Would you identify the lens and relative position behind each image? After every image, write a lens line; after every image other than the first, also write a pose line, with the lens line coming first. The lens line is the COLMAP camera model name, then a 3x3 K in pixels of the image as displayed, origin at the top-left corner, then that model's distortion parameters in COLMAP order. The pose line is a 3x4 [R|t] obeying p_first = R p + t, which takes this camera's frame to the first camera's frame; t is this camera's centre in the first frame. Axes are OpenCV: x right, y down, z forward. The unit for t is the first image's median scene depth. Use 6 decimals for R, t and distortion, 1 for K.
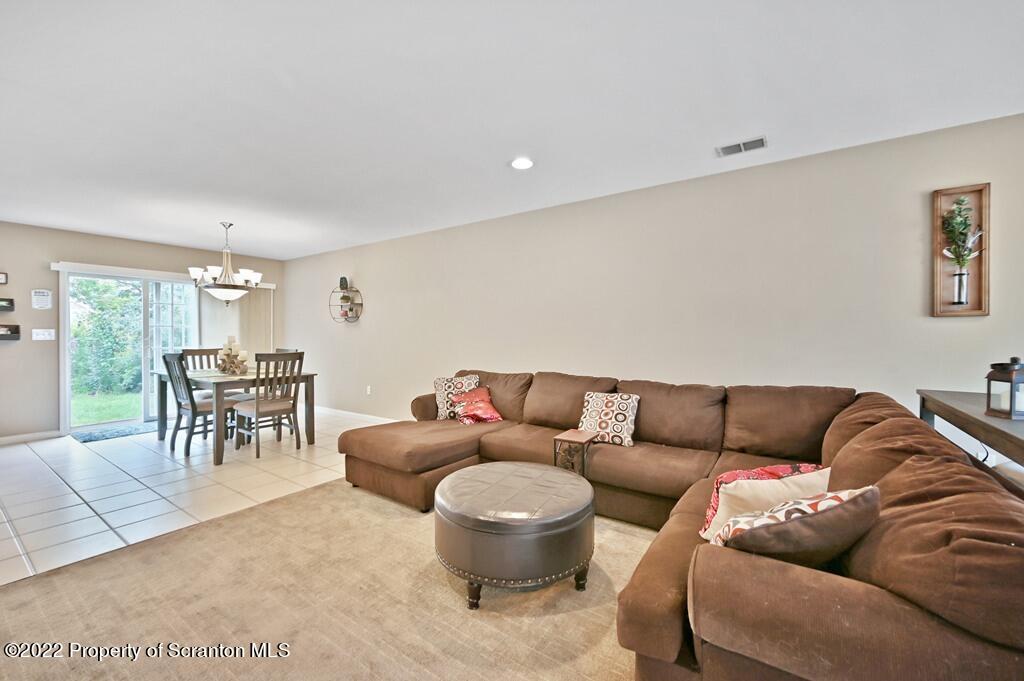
lens RADIAL K [[421.9, 0, 502.4], [0, 421.9, 336.8], [0, 0, 1]] dist [0.000799, 0.000075]
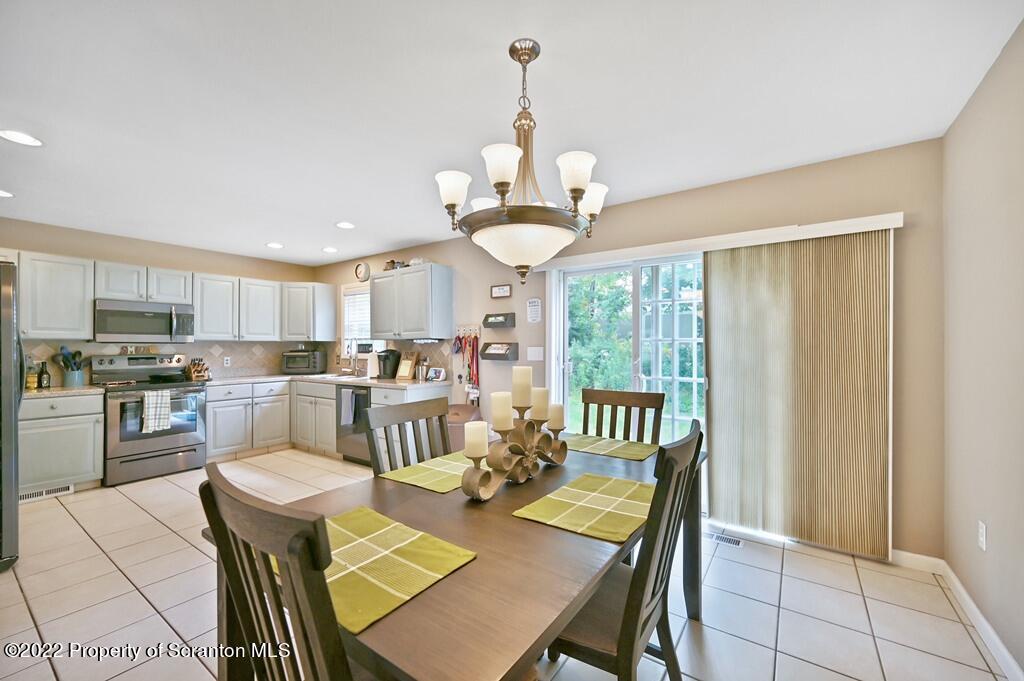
lens RADIAL K [[413.4, 0, 515.5], [0, 413.4, 338.3], [0, 0, 1]] dist [-0.000710, -0.000013]
pose [[0.016050, -0.019589, -0.999679, -0.310501], [-0.005646, 0.999790, -0.019682, -0.020686], [0.999855, 0.005960, 0.015936, 0.997786]]
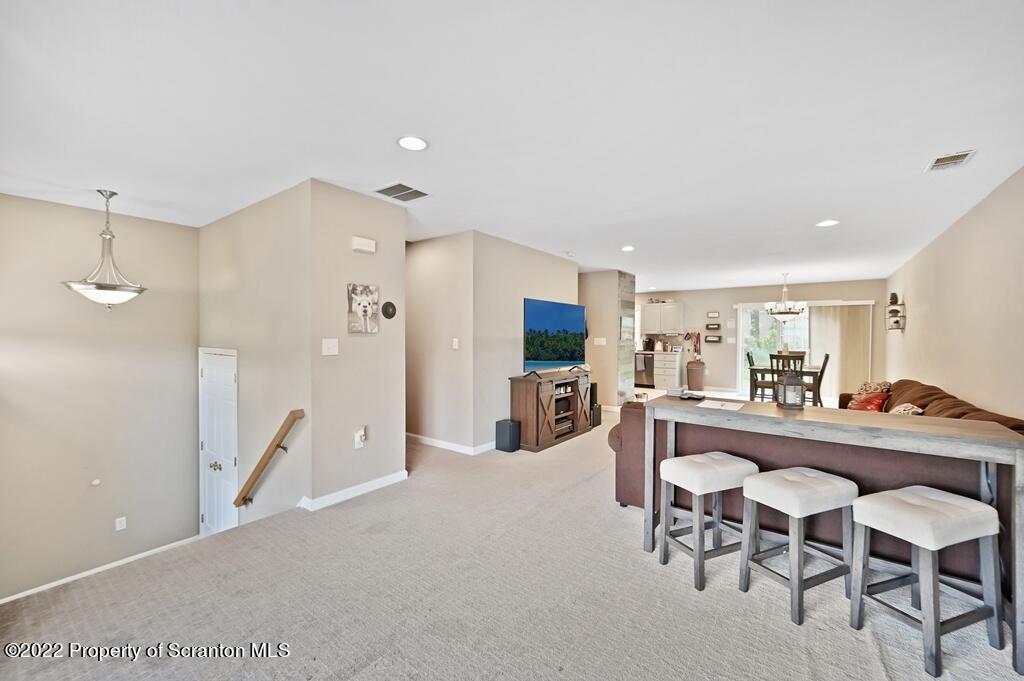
lens RADIAL K [[421.9, 0, 502.4], [0, 421.9, 336.8], [0, 0, 1]] dist [0.000799, 0.000075]
pose [[-0.065302, 0.006308, -0.997846, 1.067331], [-0.009598, 0.999930, 0.006949, -0.028090], [0.997819, 0.010031, -0.065237, 0.034399]]
